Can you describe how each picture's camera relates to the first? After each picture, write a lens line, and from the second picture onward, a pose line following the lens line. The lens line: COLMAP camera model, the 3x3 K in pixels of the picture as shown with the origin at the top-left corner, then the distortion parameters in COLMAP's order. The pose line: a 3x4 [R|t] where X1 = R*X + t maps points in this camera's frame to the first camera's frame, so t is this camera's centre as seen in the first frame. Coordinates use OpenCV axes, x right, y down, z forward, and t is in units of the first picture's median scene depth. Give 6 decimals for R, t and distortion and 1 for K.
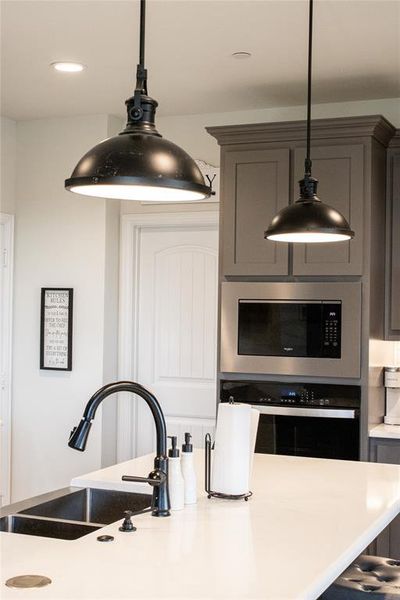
lens RADIAL K [[905.9, 0, 200.0], [0, 905.9, 300.0], [0, 0, 1]] dist [0.007152, 0.007076]
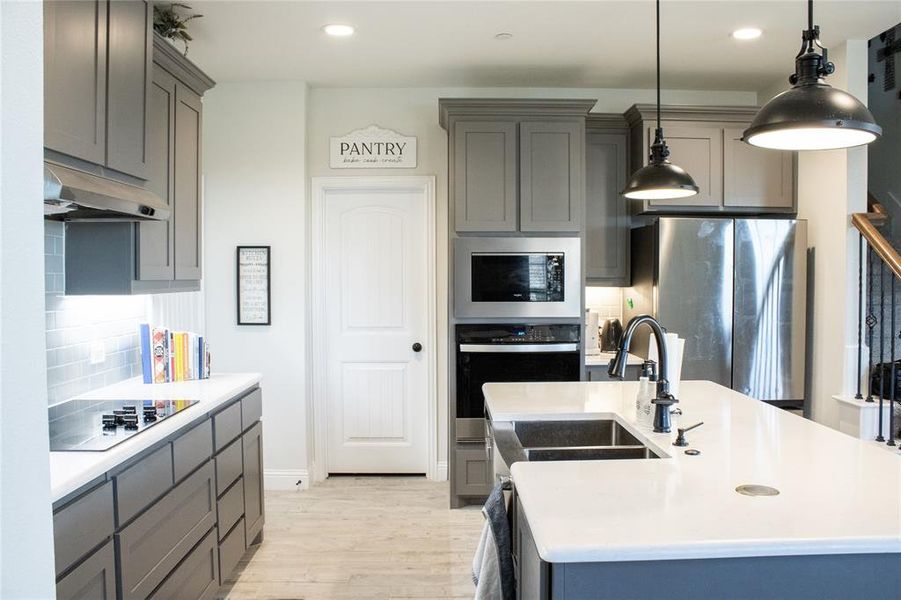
lens RADIAL K [[761.9, 0, 463.2], [0, 761.9, 299.8], [0, 0, 1]] dist [-0.131458, 0.102253]
pose [[0.908607, -0.030727, 0.416520, -0.384445], [0.012615, 0.998854, 0.046168, 0.014497], [-0.417461, -0.036694, 0.907954, 0.147884]]
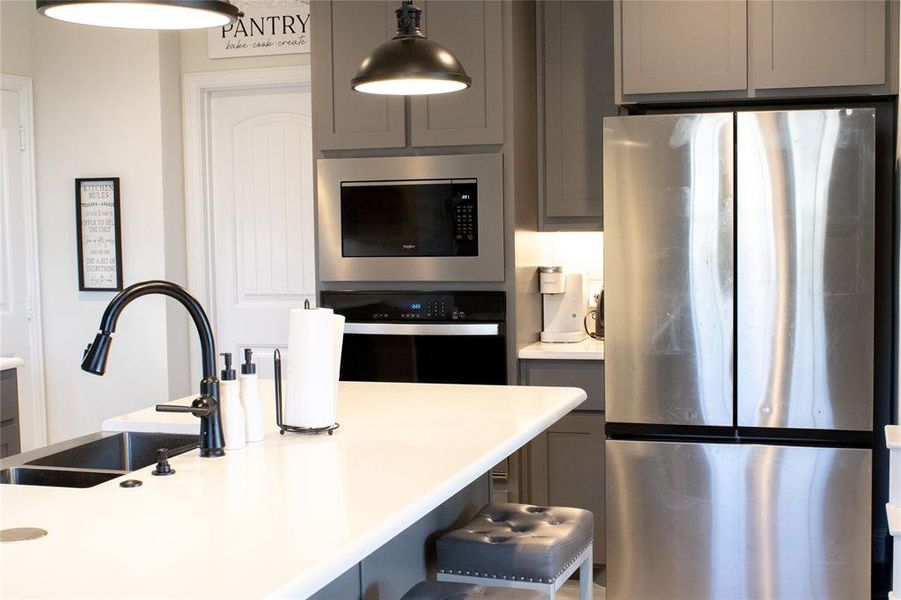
lens RADIAL K [[1247.0, 0, 450.5], [0, 1247.0, 300.0], [0, 0, 1]] dist [-0.041403, -0.001740]
pose [[0.995202, -0.038787, 0.089830, 0.038793], [0.031763, 0.996420, 0.078347, 0.019244], [-0.092548, -0.075118, 0.992871, -0.023927]]
